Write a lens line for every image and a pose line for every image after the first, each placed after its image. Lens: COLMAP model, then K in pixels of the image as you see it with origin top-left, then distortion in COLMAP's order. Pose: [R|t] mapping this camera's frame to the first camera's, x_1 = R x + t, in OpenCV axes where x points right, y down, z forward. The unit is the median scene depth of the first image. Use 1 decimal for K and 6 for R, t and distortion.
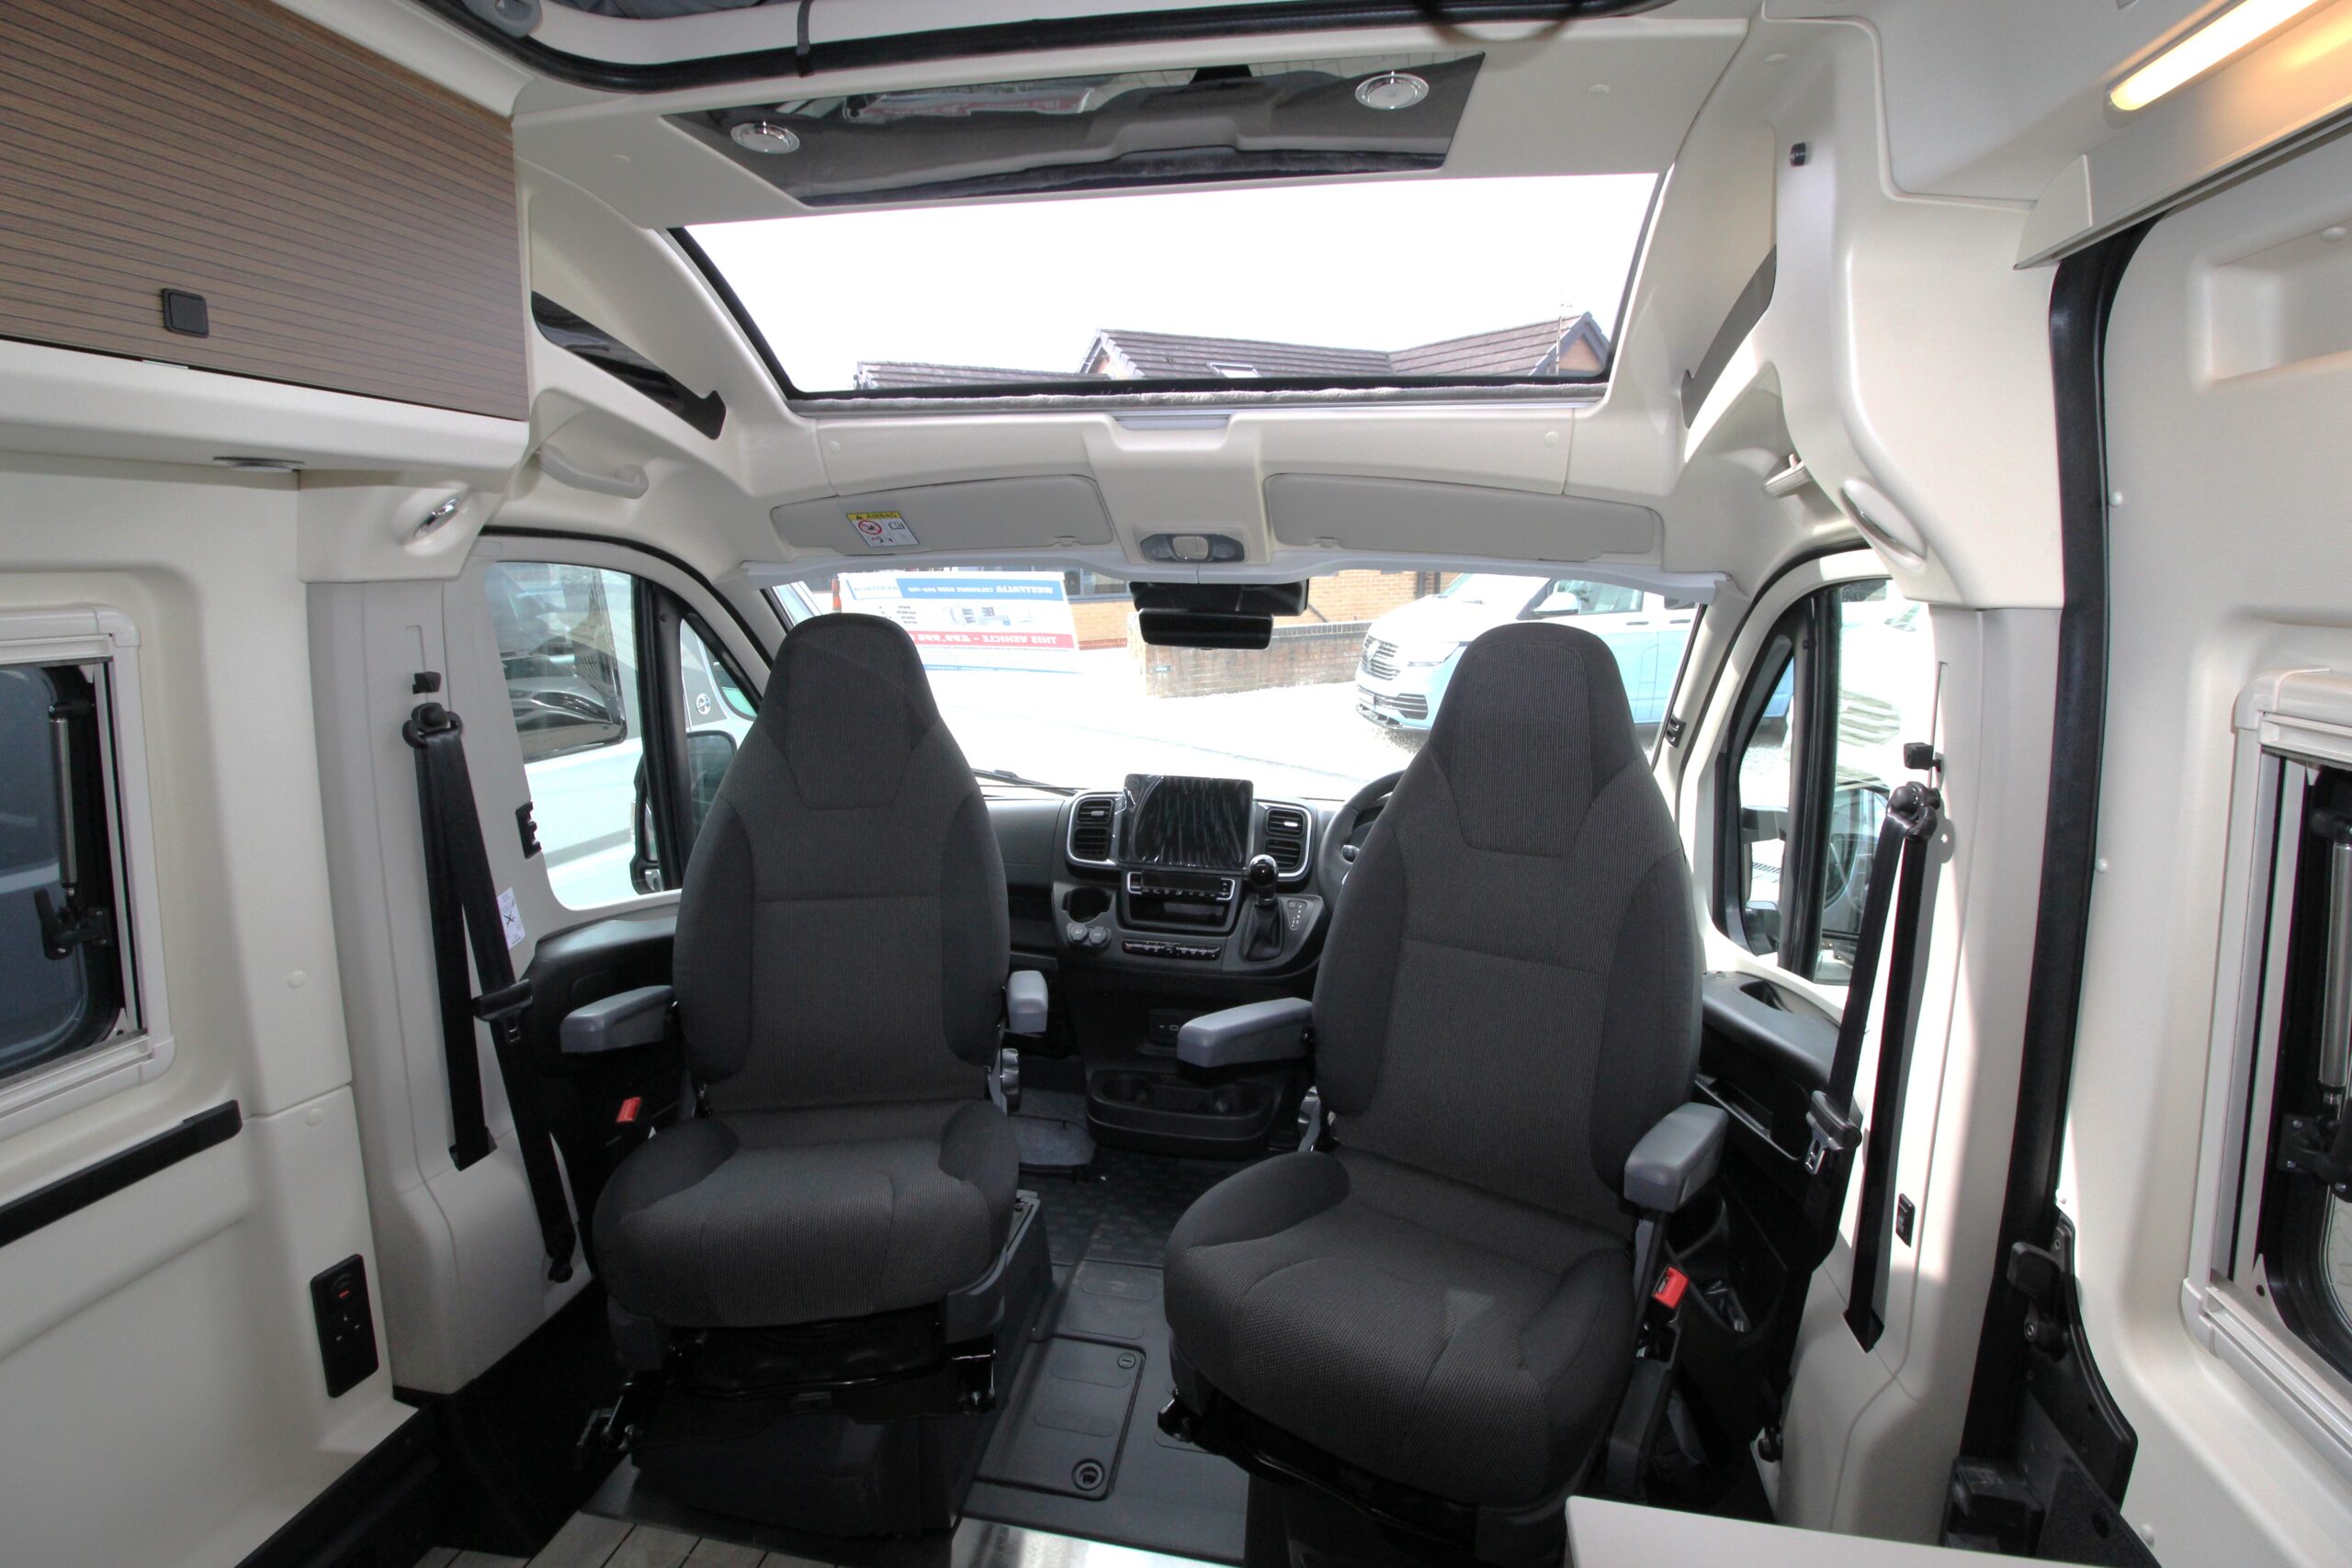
lens RADIAL K [[1089.5, 0, 1187.5], [0, 1089.5, 752.7], [0, 0, 1]] dist [-0.000943, -0.010019]
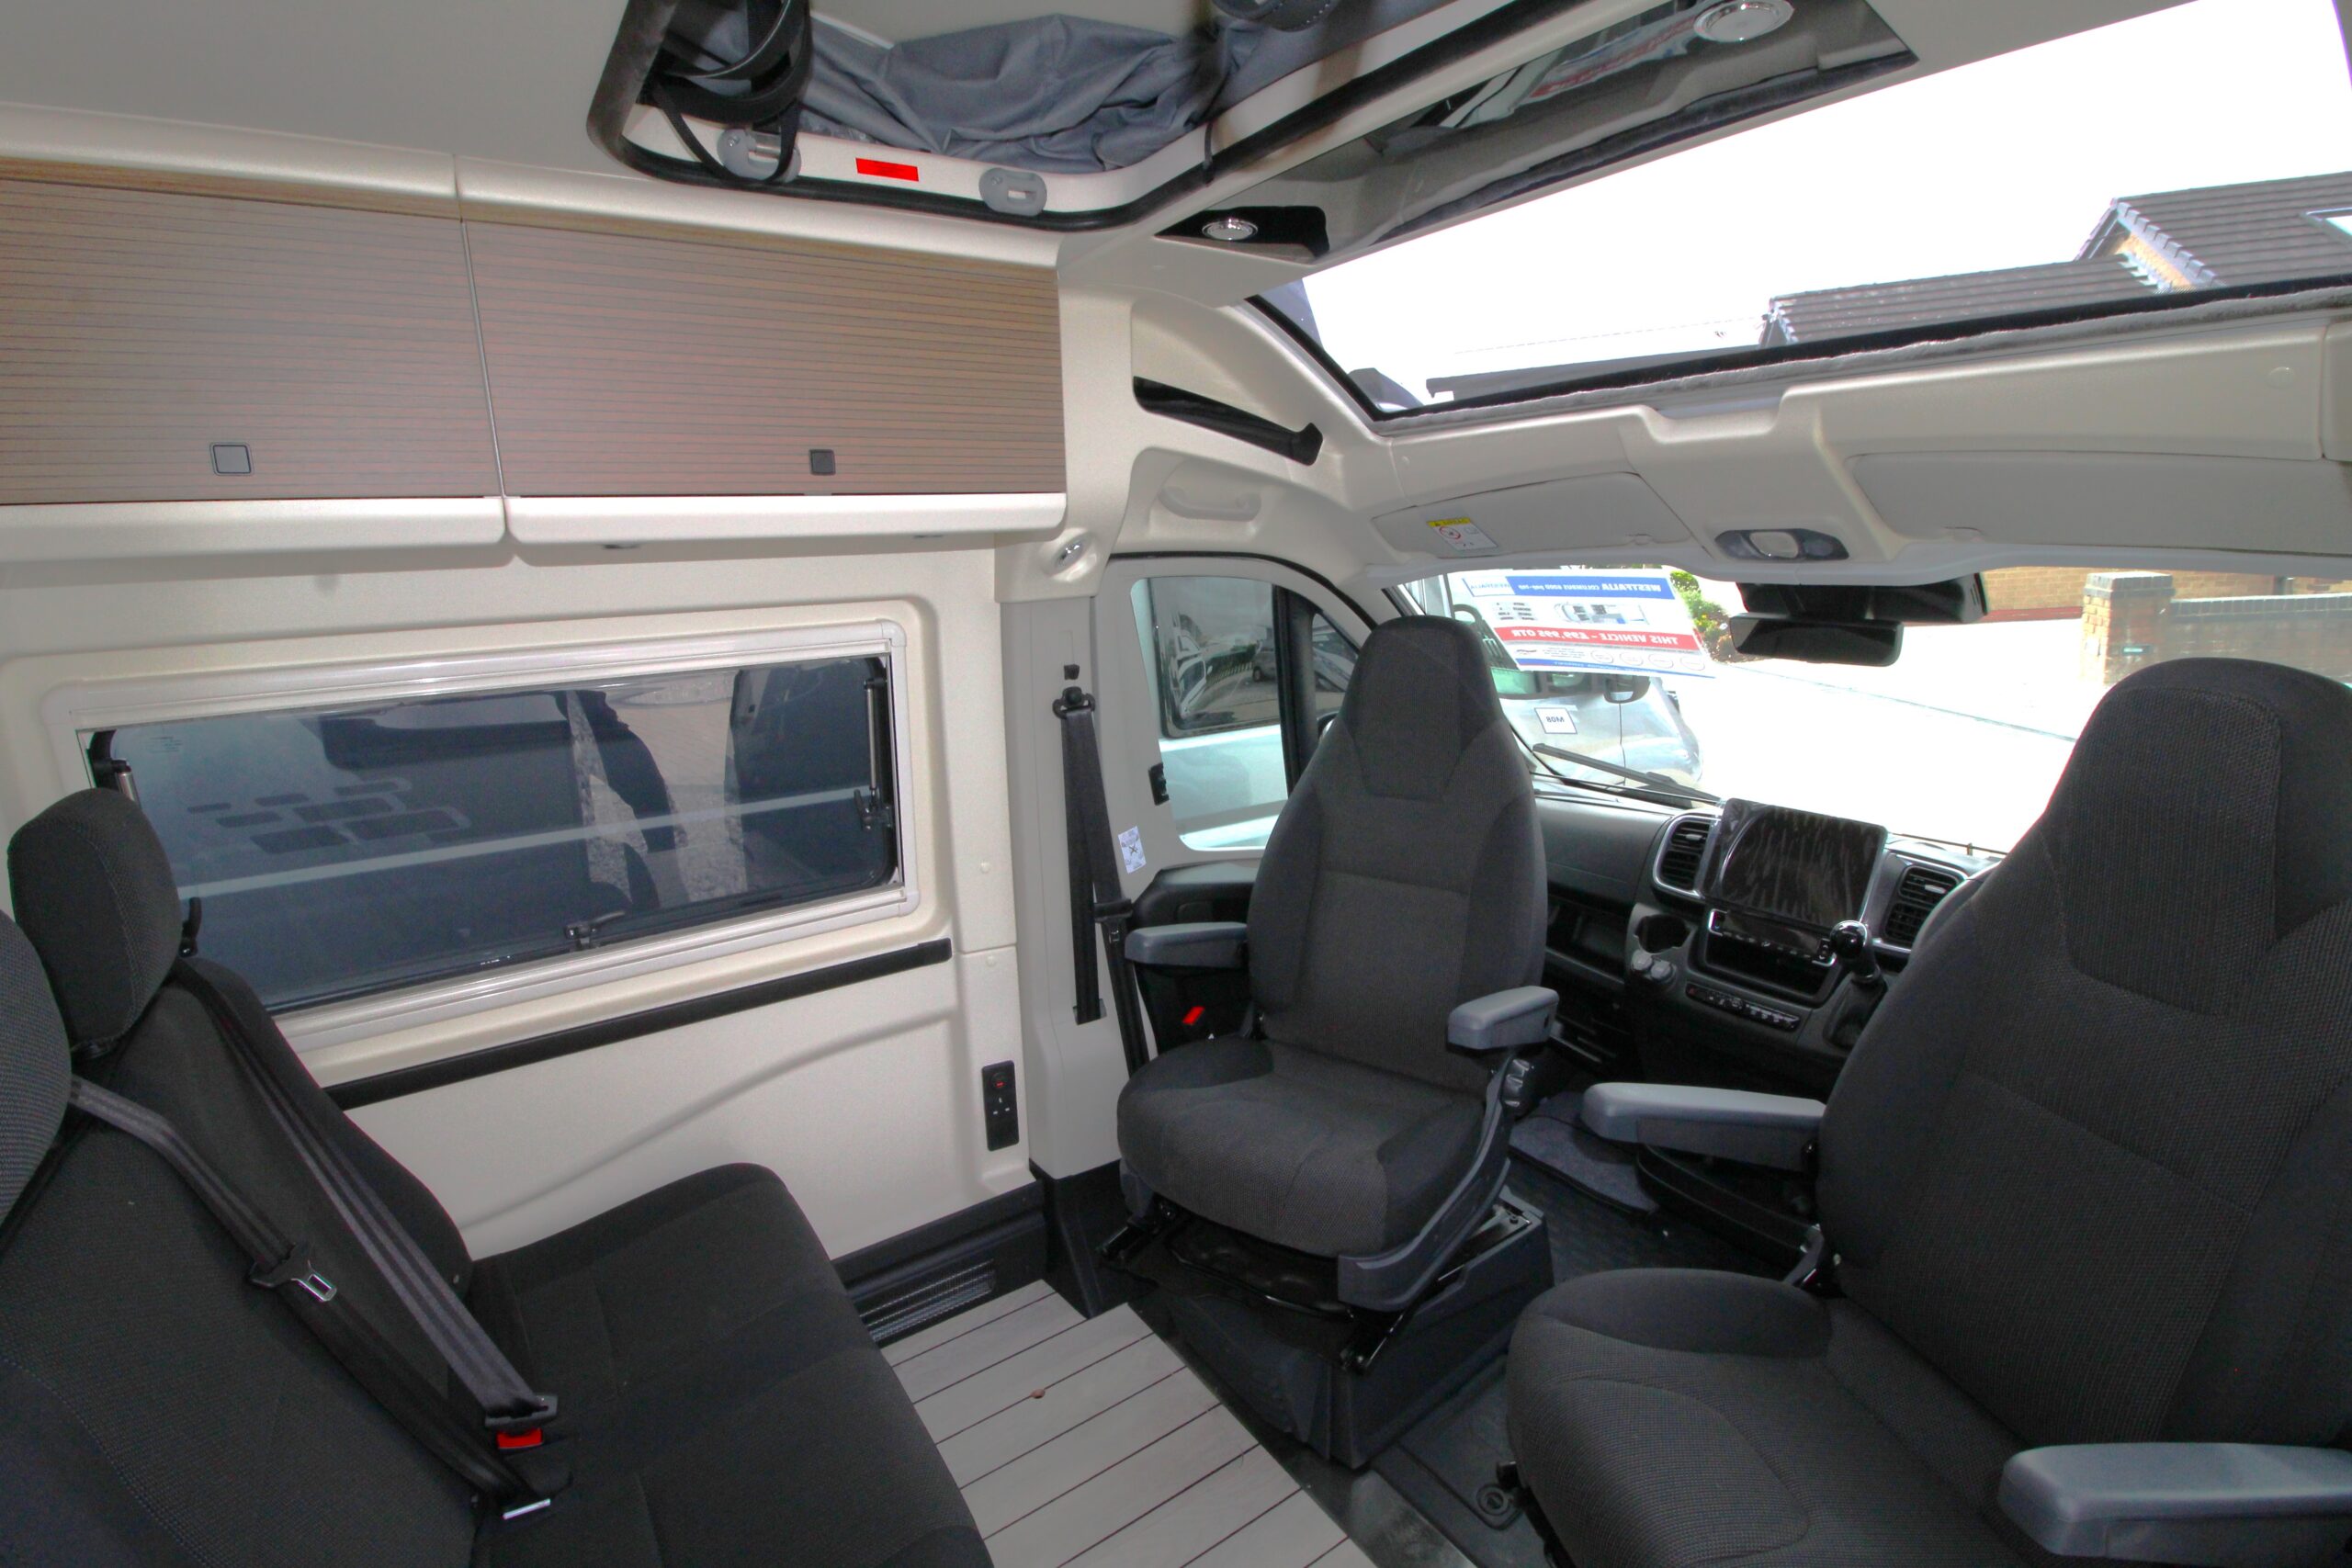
lens RADIAL K [[1089.5, 0, 1187.5], [0, 1089.5, 752.7], [0, 0, 1]] dist [-0.000943, -0.010019]
pose [[0.712977, 0.101748, -0.693766, 0.294005], [-0.076472, 0.994797, 0.067308, -0.052185], [0.697005, 0.005065, 0.717049, 0.084280]]
